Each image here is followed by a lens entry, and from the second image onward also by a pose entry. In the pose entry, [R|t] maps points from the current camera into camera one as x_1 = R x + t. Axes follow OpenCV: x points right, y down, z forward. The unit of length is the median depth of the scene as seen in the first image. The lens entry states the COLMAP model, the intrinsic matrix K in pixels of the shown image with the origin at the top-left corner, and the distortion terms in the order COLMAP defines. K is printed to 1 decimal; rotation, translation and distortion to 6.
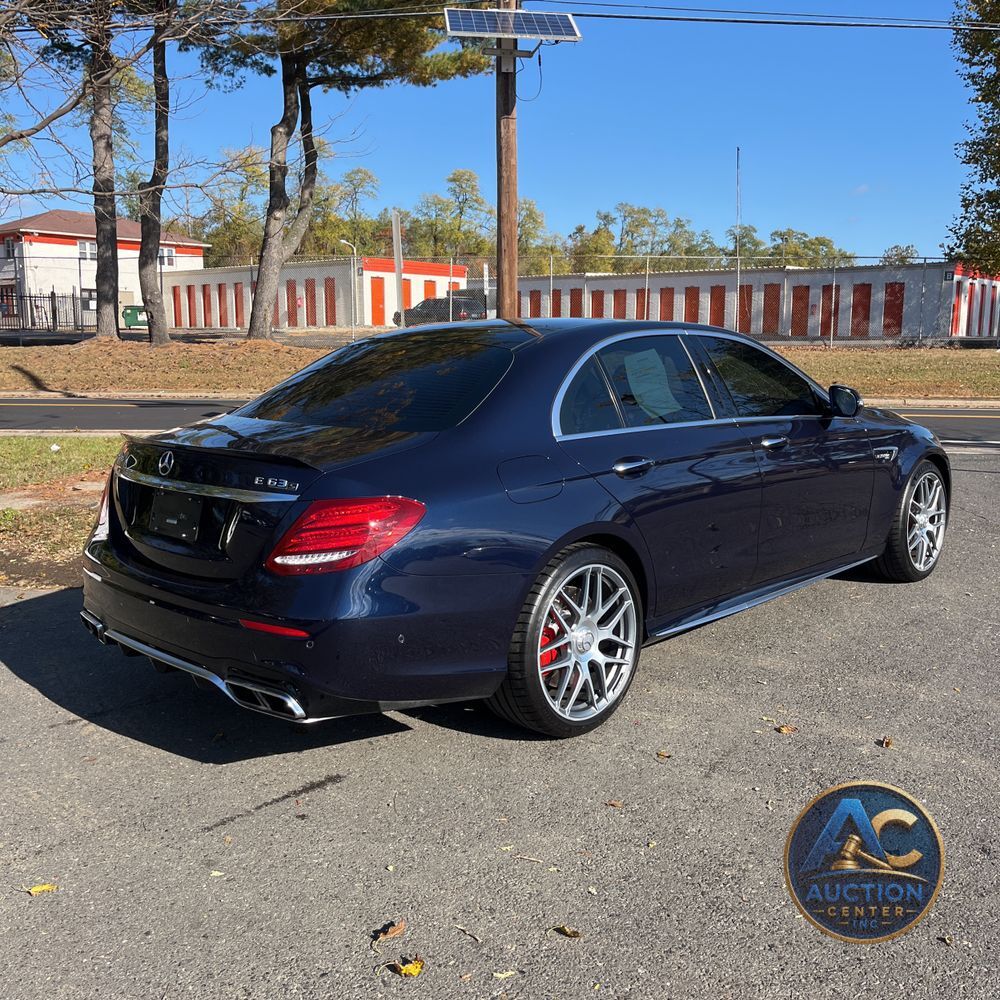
lens RADIAL K [[994.4, 0, 503.1], [0, 994.4, 504.5], [0, 0, 1]] dist [0.025025, -0.013099]
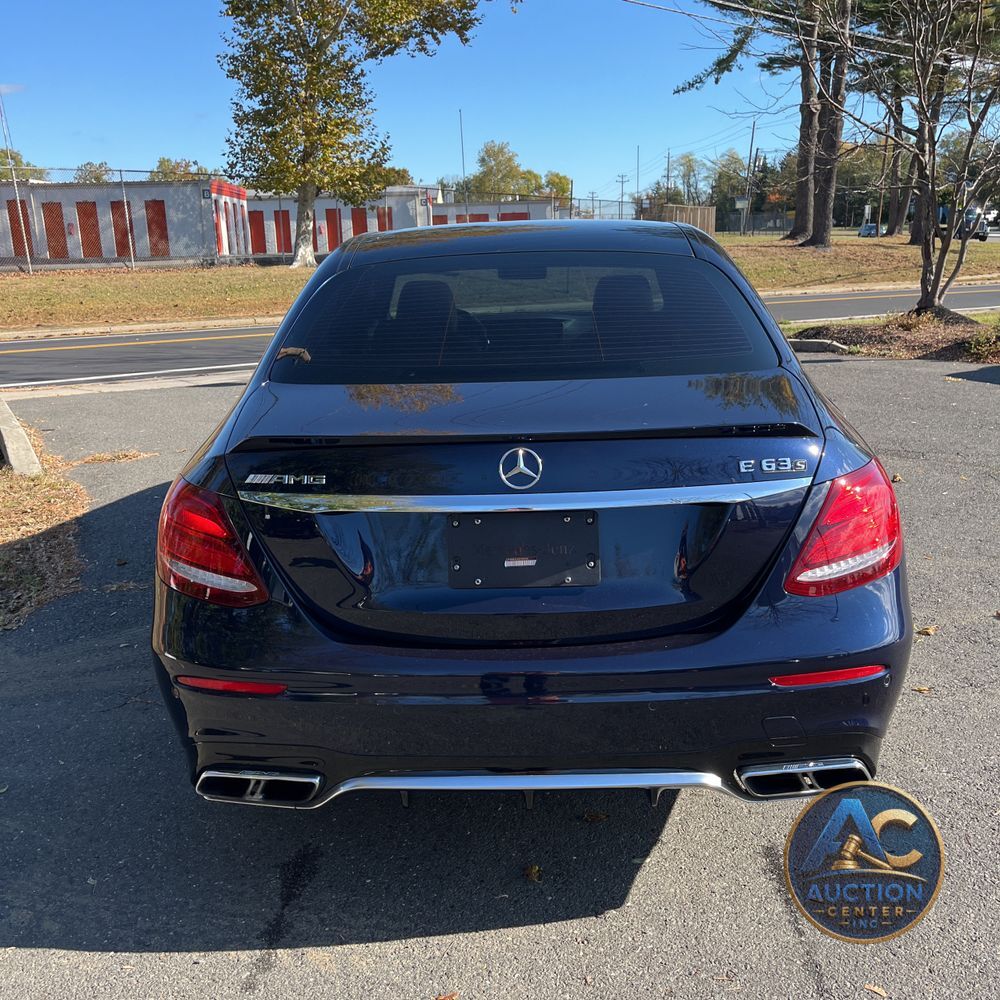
lens RADIAL K [[1002.2, 0, 496.5], [0, 1002.2, 514.2], [0, 0, 1]] dist [0.015279, 0.020451]
pose [[0.745929, -0.193297, 0.637359, -0.075616], [0.140176, 0.981087, 0.133488, -0.009892], [-0.651107, -0.010230, 0.758917, 0.058017]]
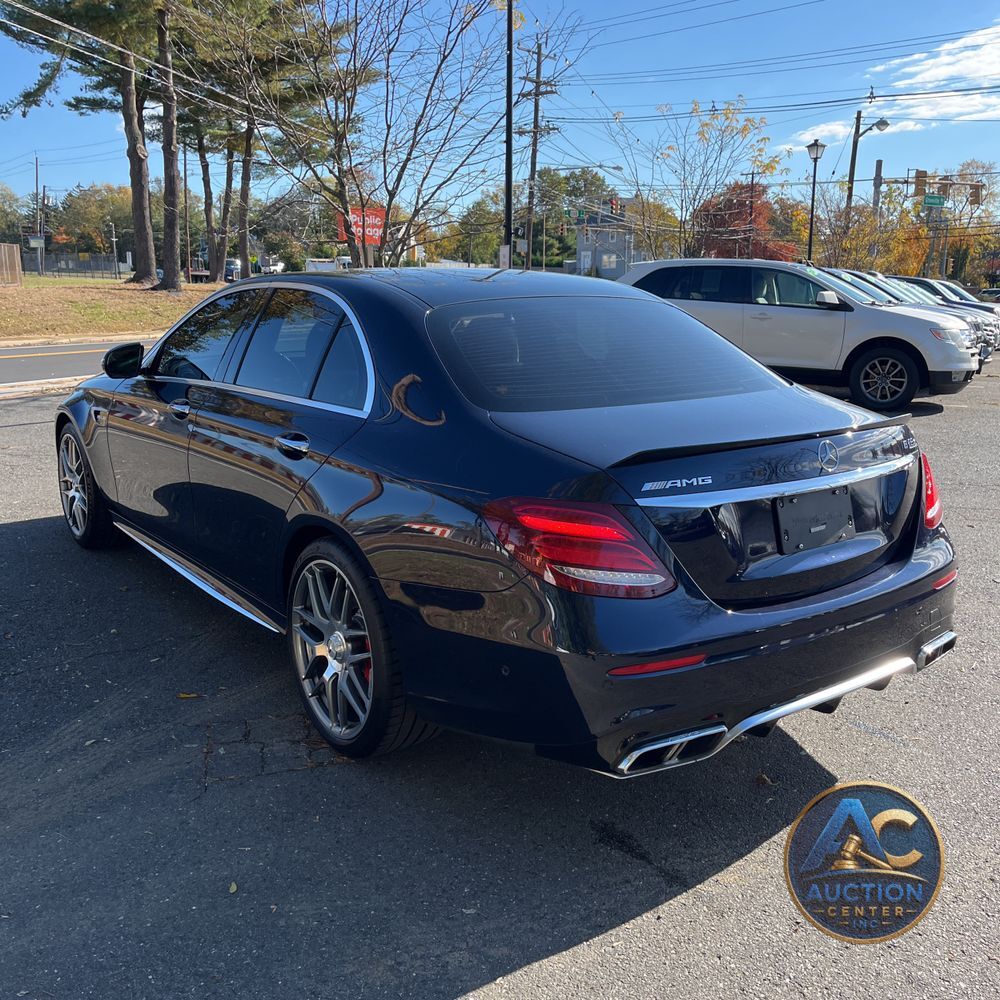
lens RADIAL K [[1012.1, 0, 500.0], [0, 1012.1, 500.0], [0, 0, 1]] dist [0.047456, -0.062709]
pose [[0.193187, -0.207726, 0.958921, -0.121658], [0.163084, 0.970535, 0.177386, -0.020153], [-0.967513, 0.122116, 0.221372, 0.111668]]
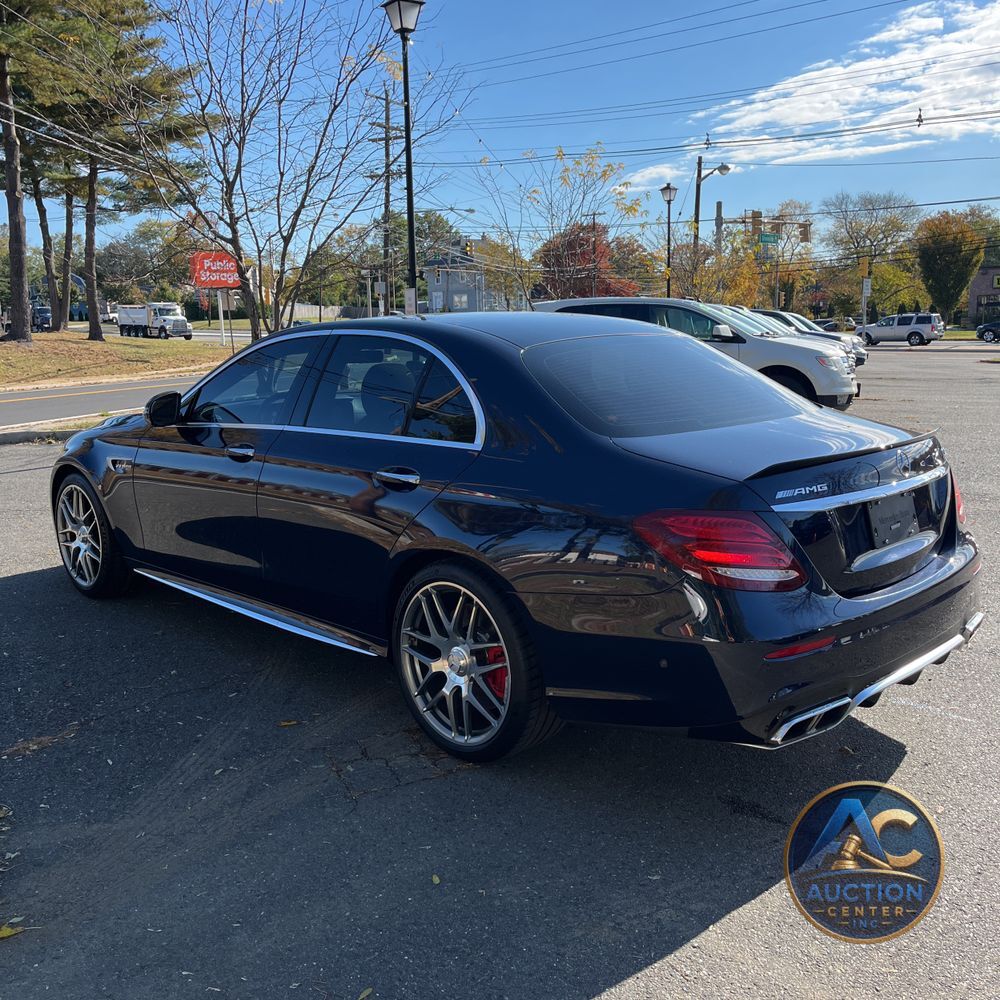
lens RADIAL K [[1012.1, 0, 500.0], [0, 1012.1, 500.0], [0, 0, 1]] dist [0.047456, -0.062709]
pose [[0.050268, -0.177259, 0.982880, -0.134978], [0.189649, 0.967912, 0.164860, -0.024679], [-0.980564, 0.178115, 0.082272, 0.134682]]
